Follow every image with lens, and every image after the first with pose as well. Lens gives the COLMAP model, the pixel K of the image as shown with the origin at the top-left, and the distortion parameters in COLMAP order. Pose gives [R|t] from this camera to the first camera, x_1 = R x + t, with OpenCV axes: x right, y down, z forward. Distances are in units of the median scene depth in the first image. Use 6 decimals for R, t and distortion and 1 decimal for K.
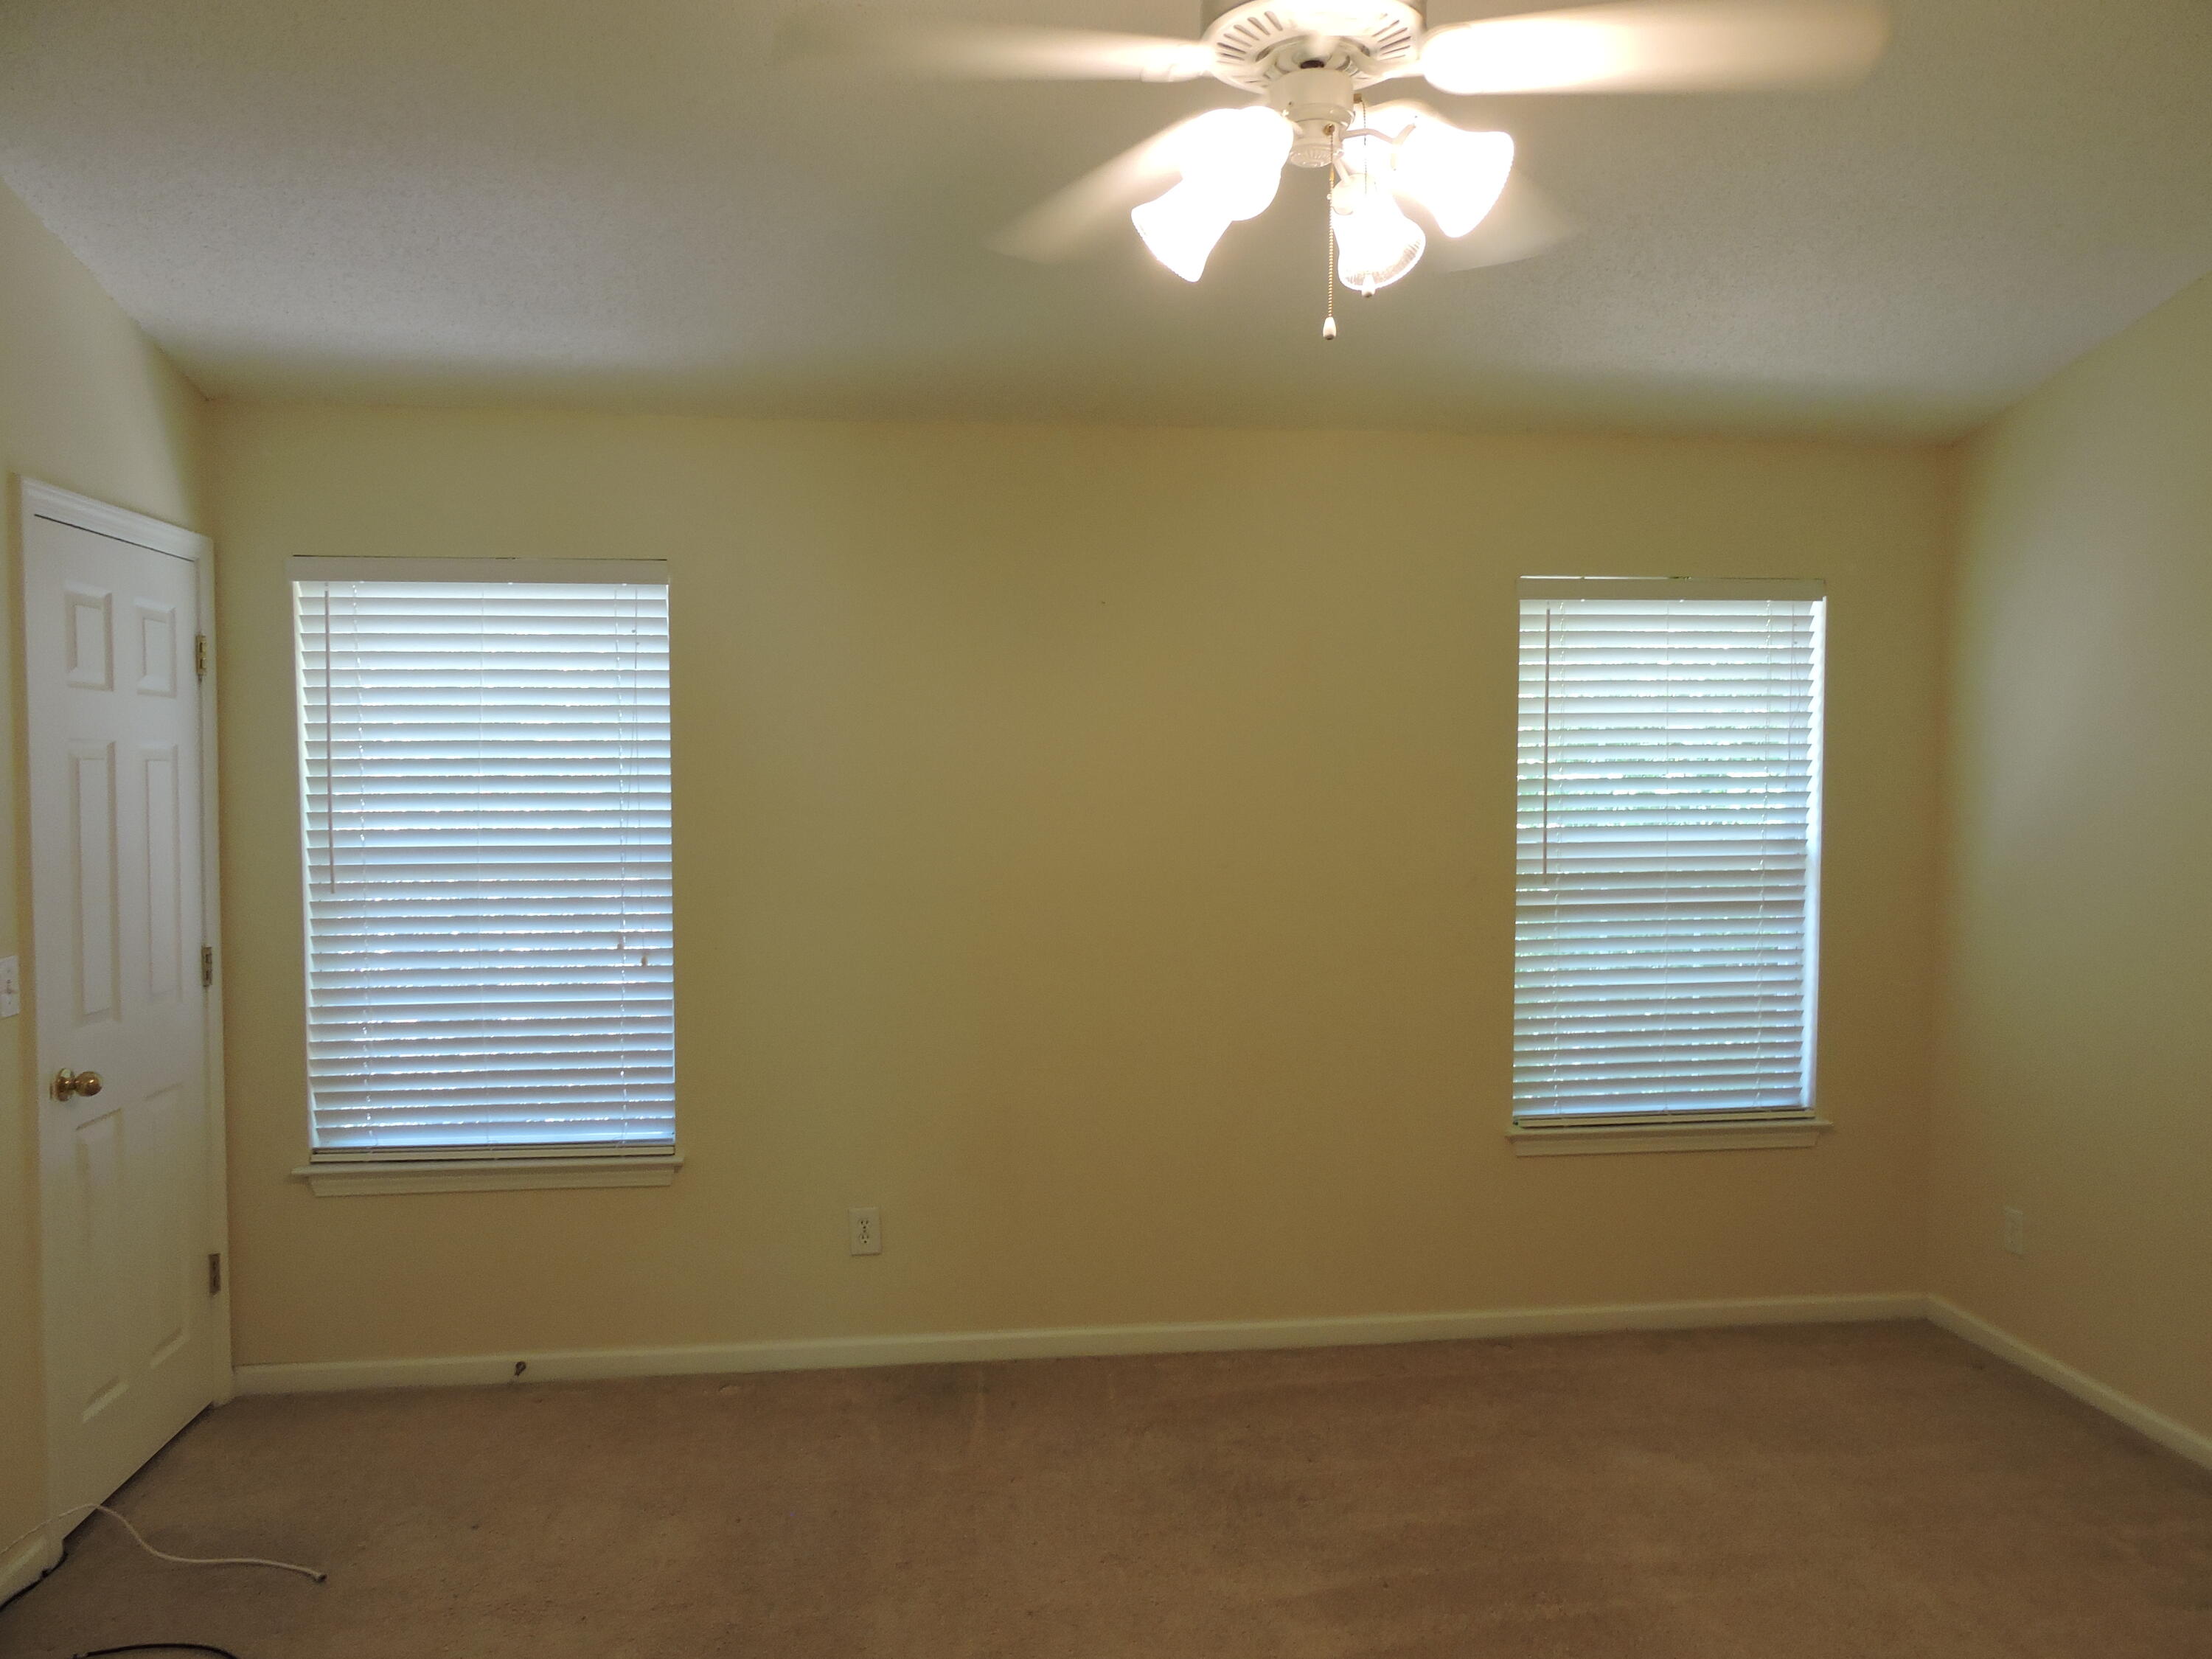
lens RADIAL K [[1590.4, 0, 1101.9], [0, 1590.4, 819.3], [0, 0, 1]] dist [0.002427, 0.000804]
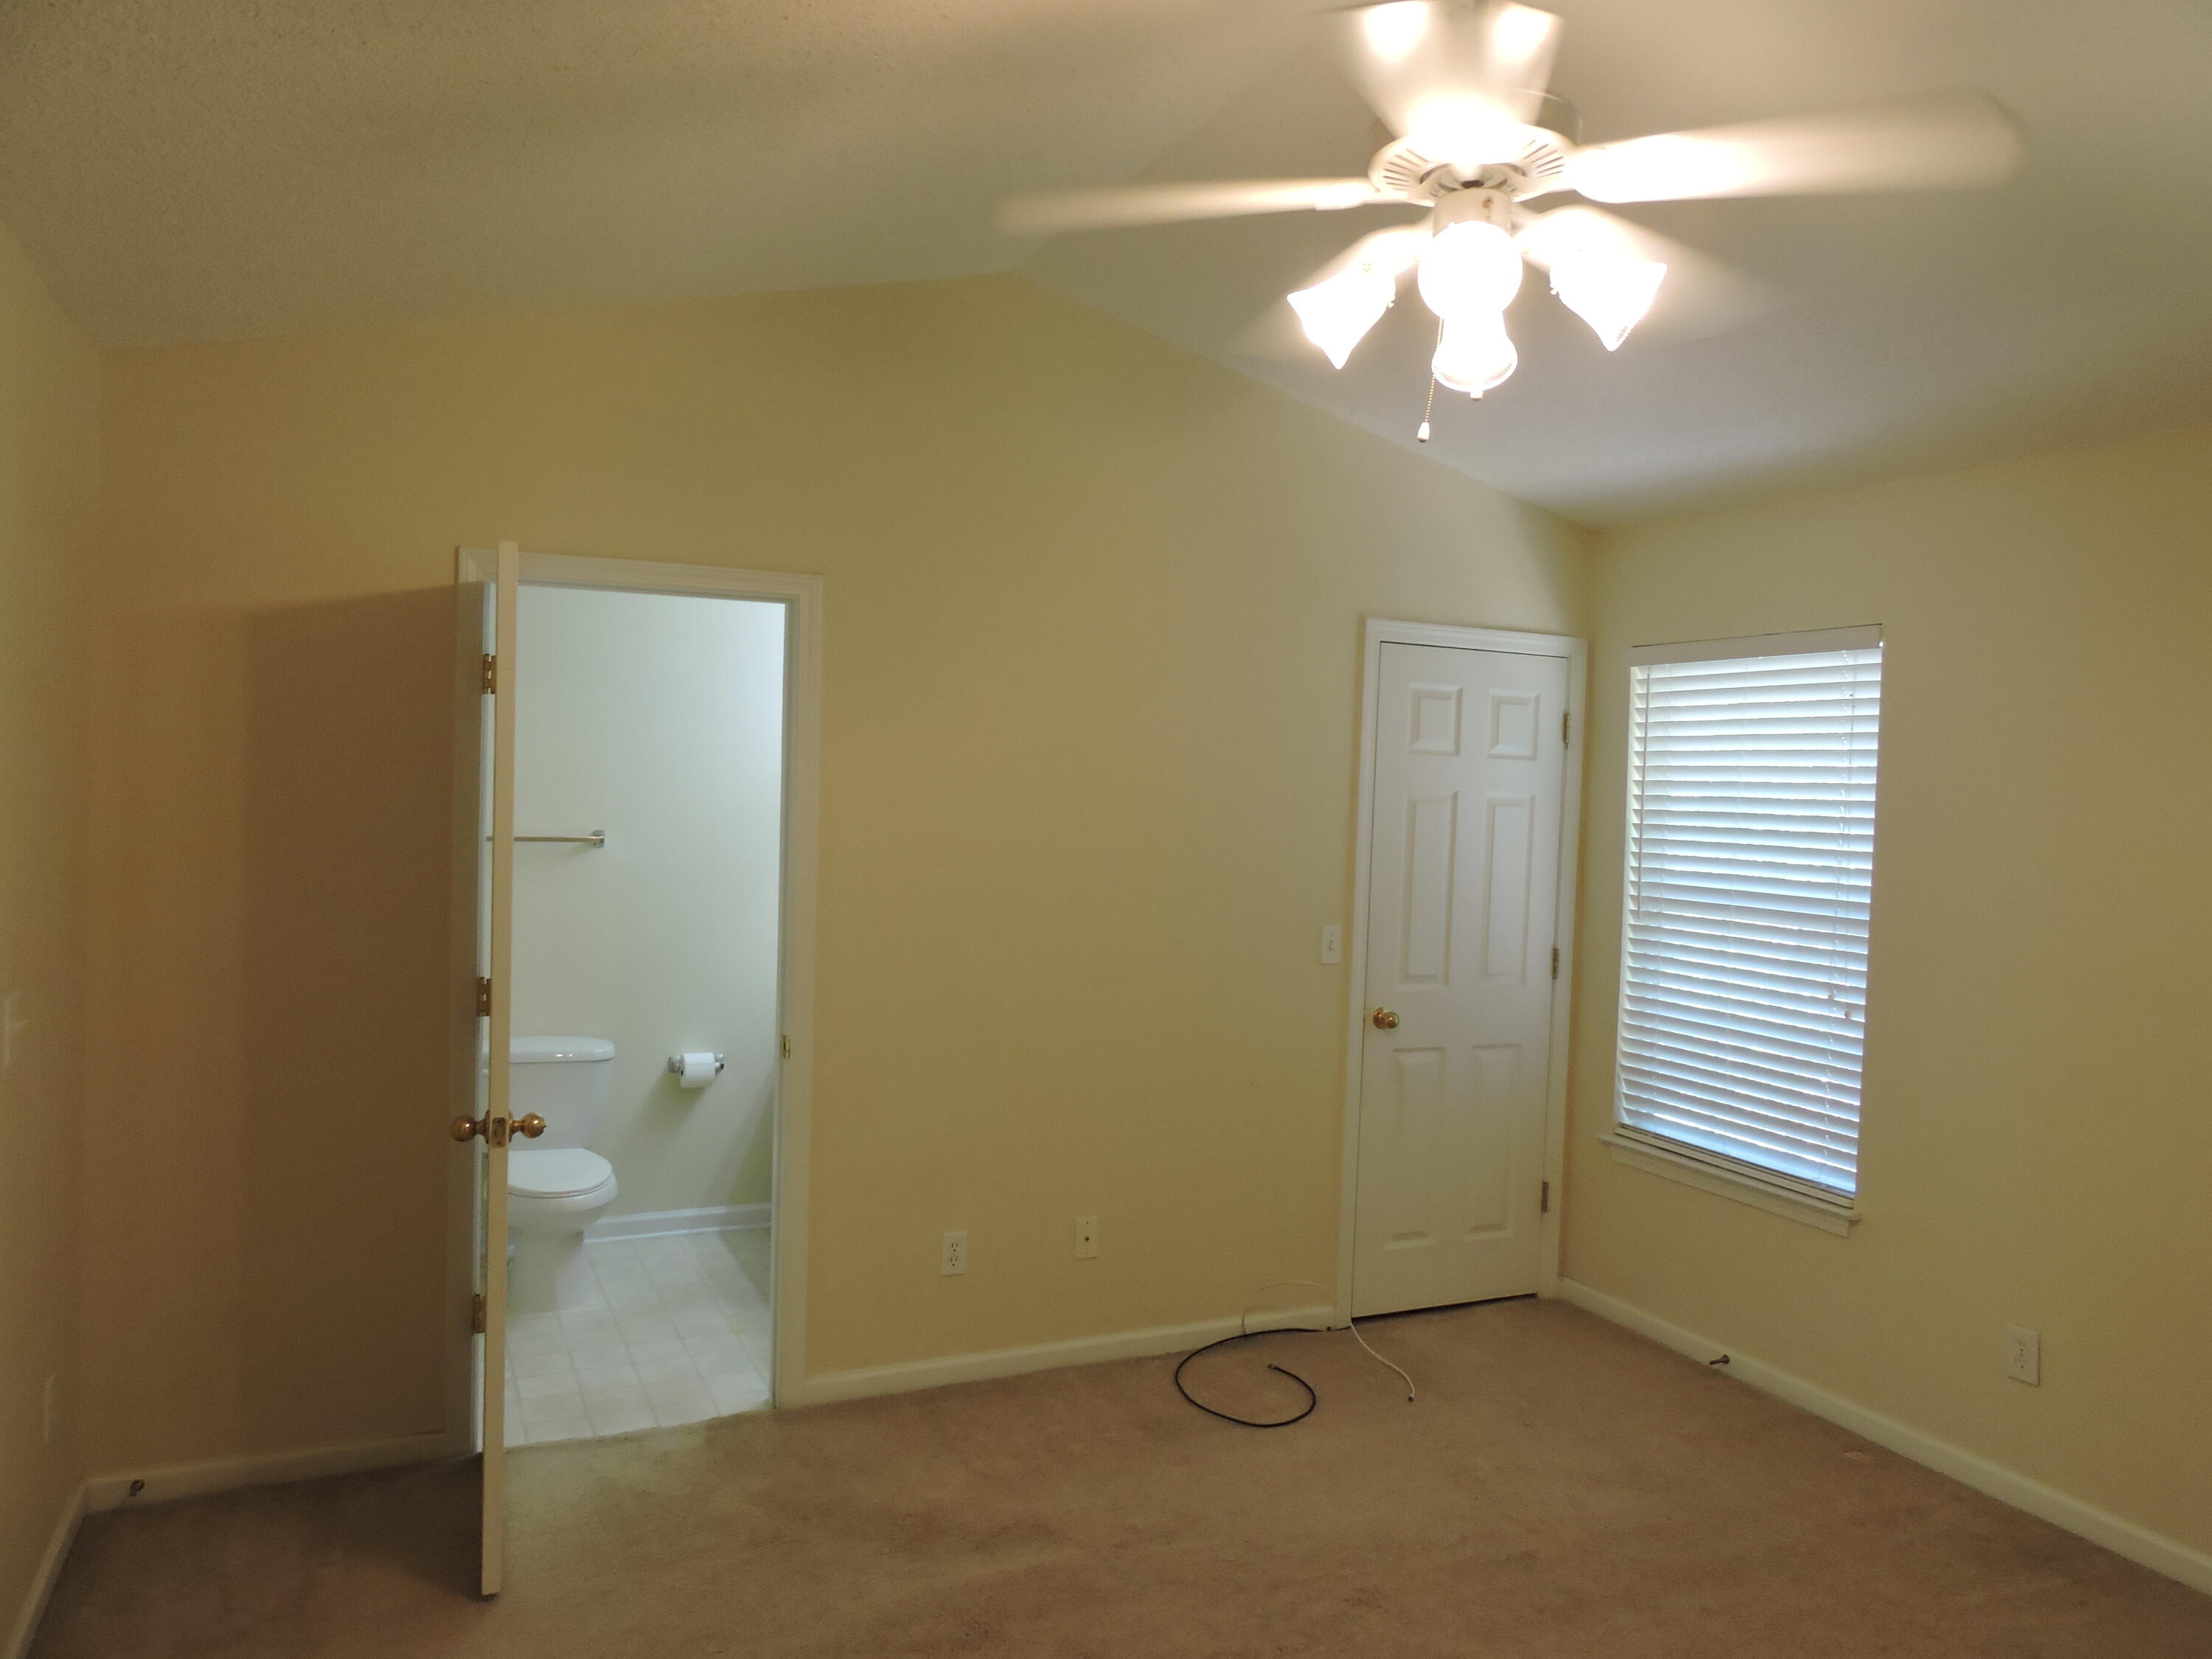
lens RADIAL K [[1568.2, 0, 1106.0], [0, 1568.2, 829.5], [0, 0, 1]] dist [-0.001811, -0.000991]
pose [[0.312648, 0.040064, -0.949024, 0.533292], [-0.068501, 0.997460, 0.019542, -0.017646], [0.947396, 0.058899, 0.314599, 0.225090]]
